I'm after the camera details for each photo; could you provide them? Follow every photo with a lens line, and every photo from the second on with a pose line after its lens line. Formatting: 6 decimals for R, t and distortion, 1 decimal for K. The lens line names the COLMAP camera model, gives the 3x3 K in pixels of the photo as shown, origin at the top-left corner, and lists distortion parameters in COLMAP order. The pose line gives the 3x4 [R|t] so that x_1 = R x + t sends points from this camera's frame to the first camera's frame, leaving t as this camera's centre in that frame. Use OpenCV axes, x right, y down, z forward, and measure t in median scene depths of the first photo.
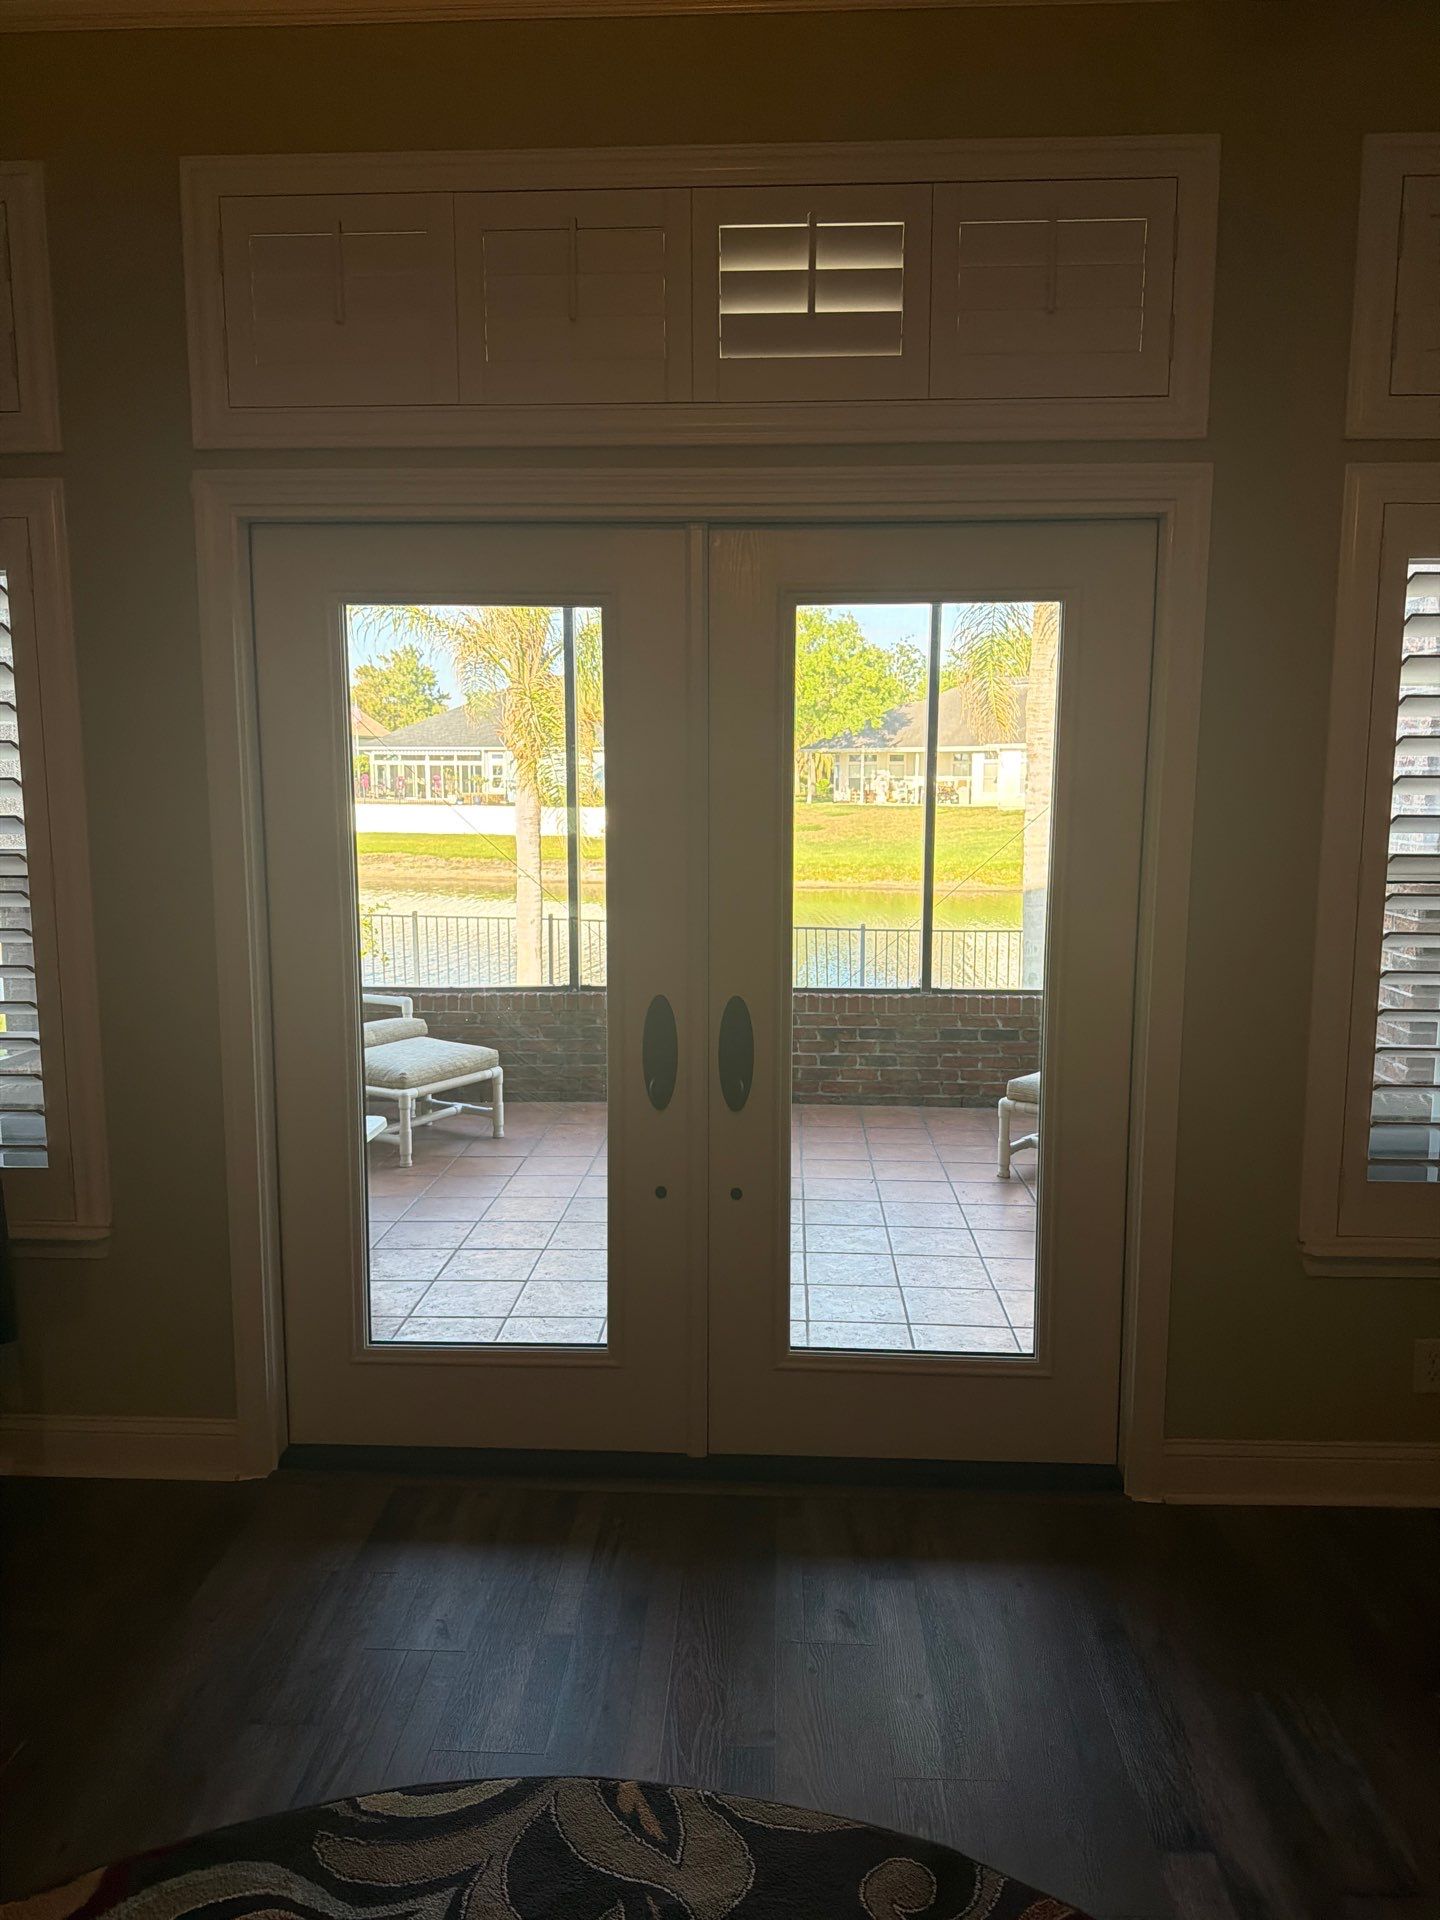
lens RADIAL K [[1397.0, 0, 712.0], [0, 1397.0, 954.2], [0, 0, 1]] dist [0.044021, -0.019041]
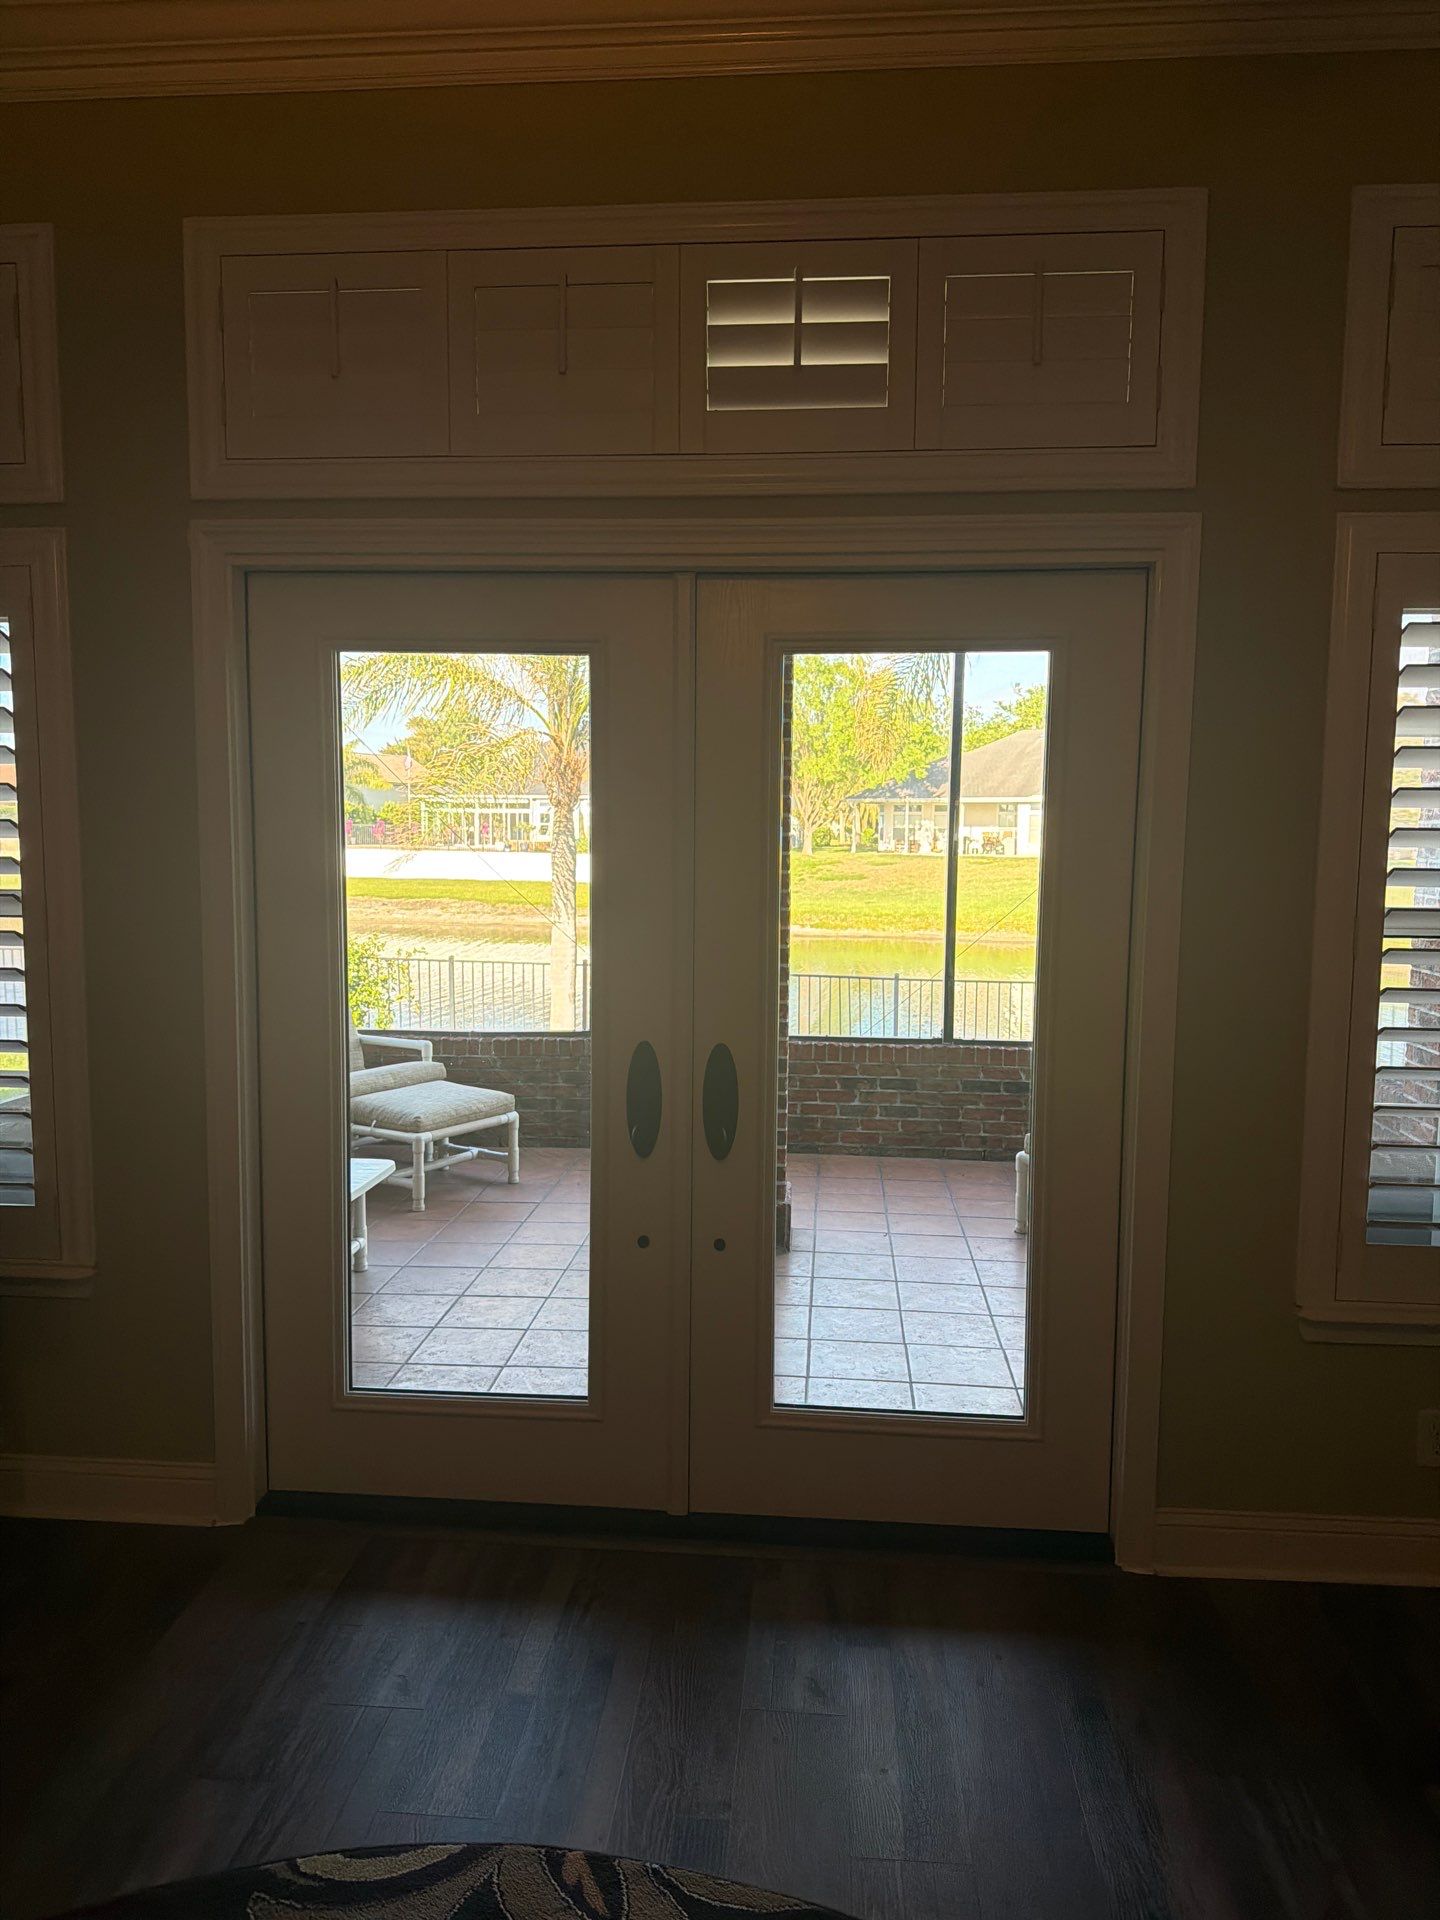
lens RADIAL K [[1397.0, 0, 713.4], [0, 1397.0, 955.9], [0, 0, 1]] dist [0.044021, -0.019041]
pose [[0.999260, 0.011147, -0.036821, 0.048290], [-0.012370, 0.999373, -0.033168, 0.000501], [0.036428, 0.033599, 0.998771, 0.006922]]
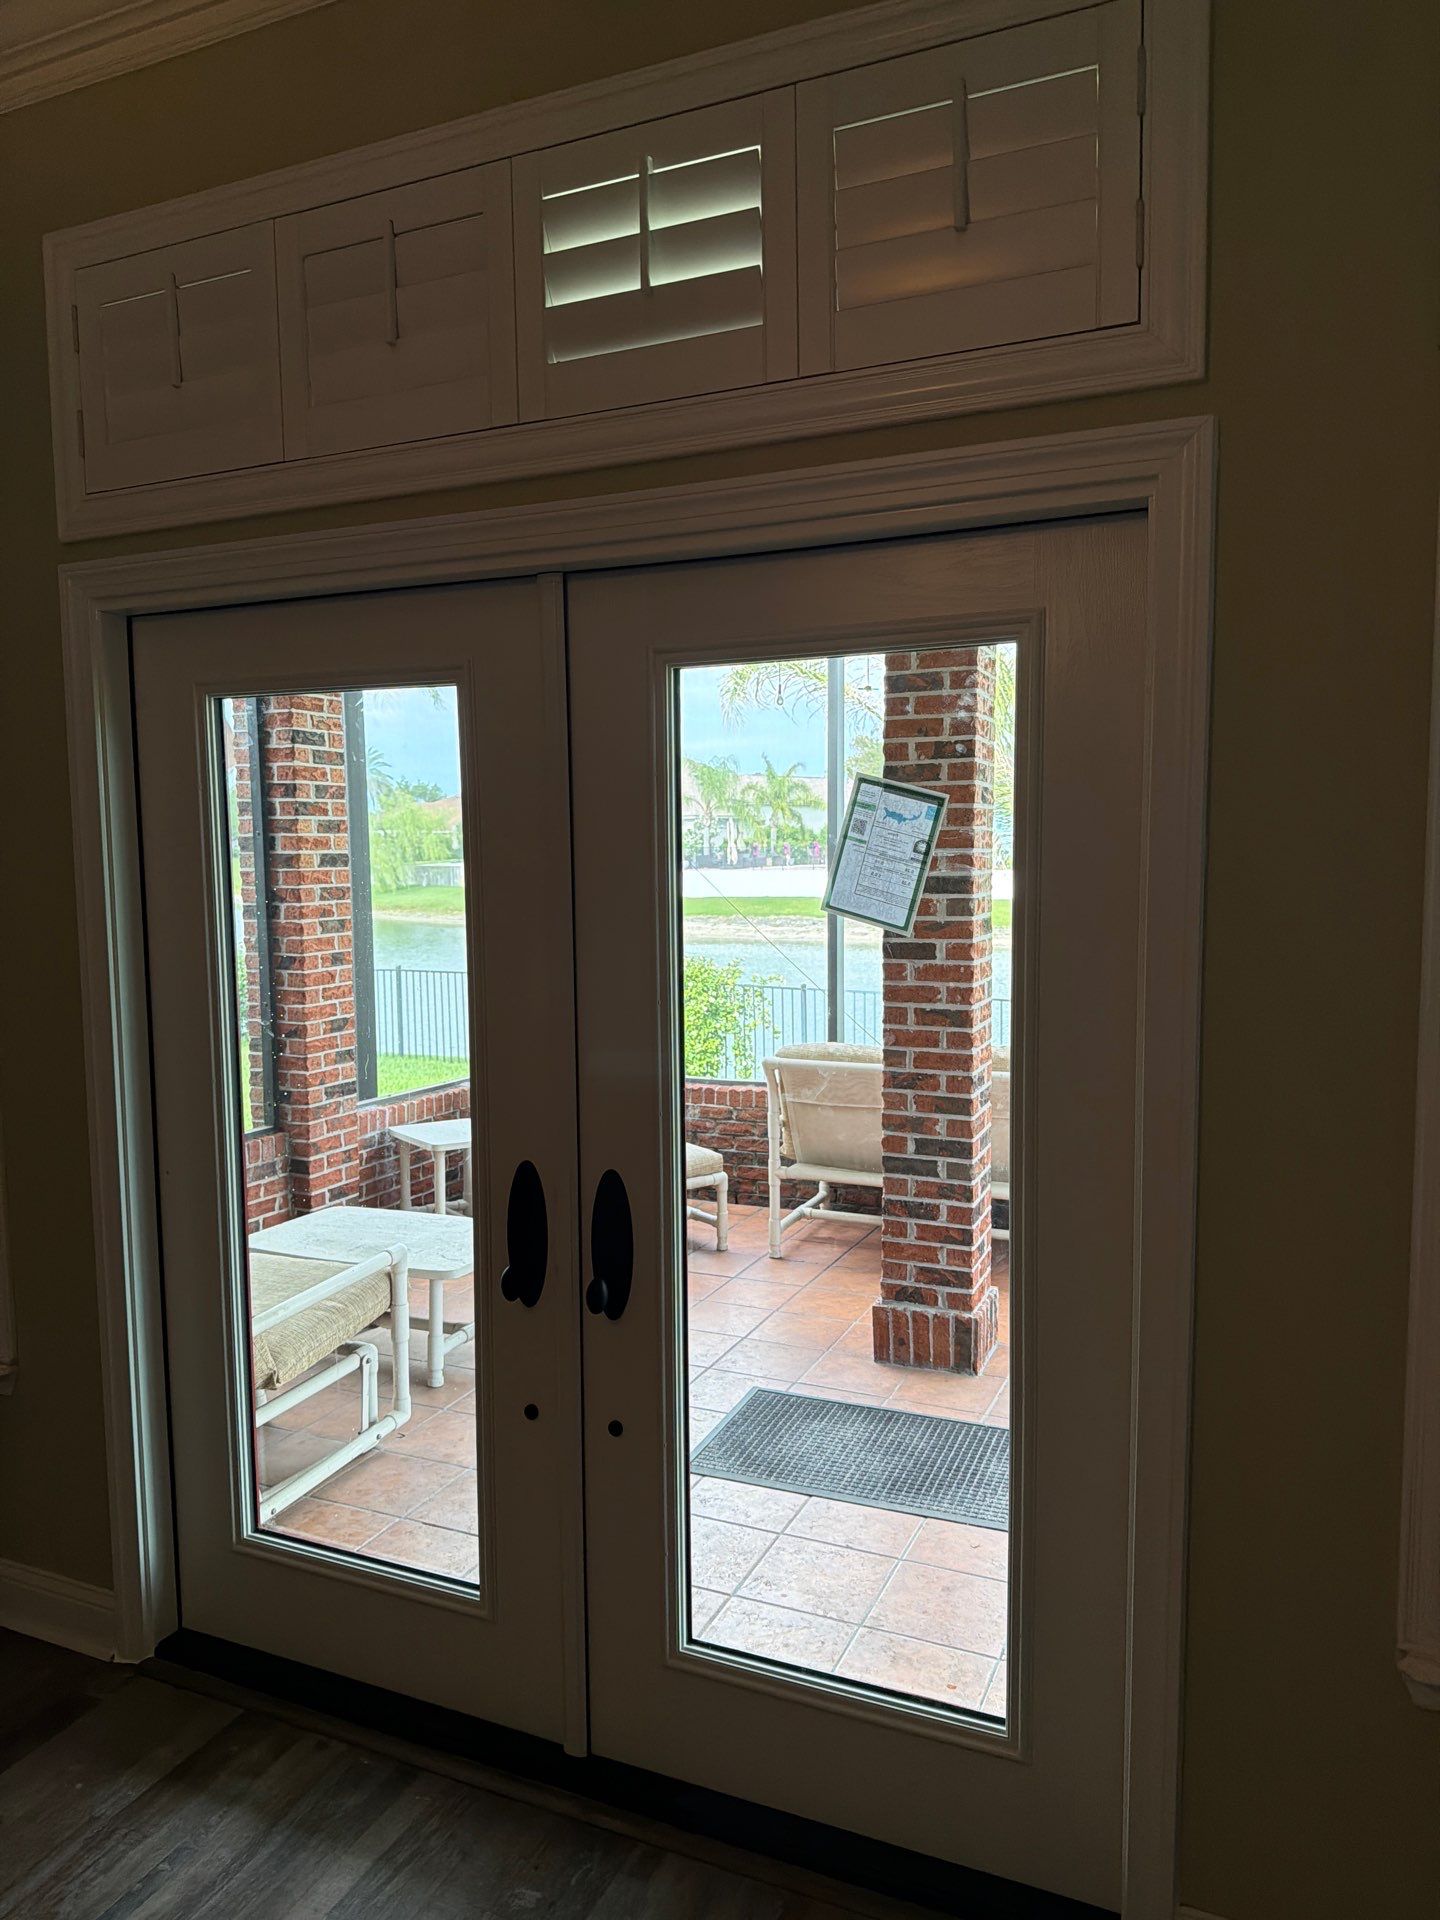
lens RADIAL K [[1397.0, 0, 709.9], [0, 1397.0, 957.8], [0, 0, 1]] dist [0.044021, -0.019041]
pose [[0.919668, 0.020845, -0.392143, 0.375881], [-0.032915, 0.999168, -0.024081, -0.072106], [0.391315, 0.035054, 0.919589, 0.303803]]
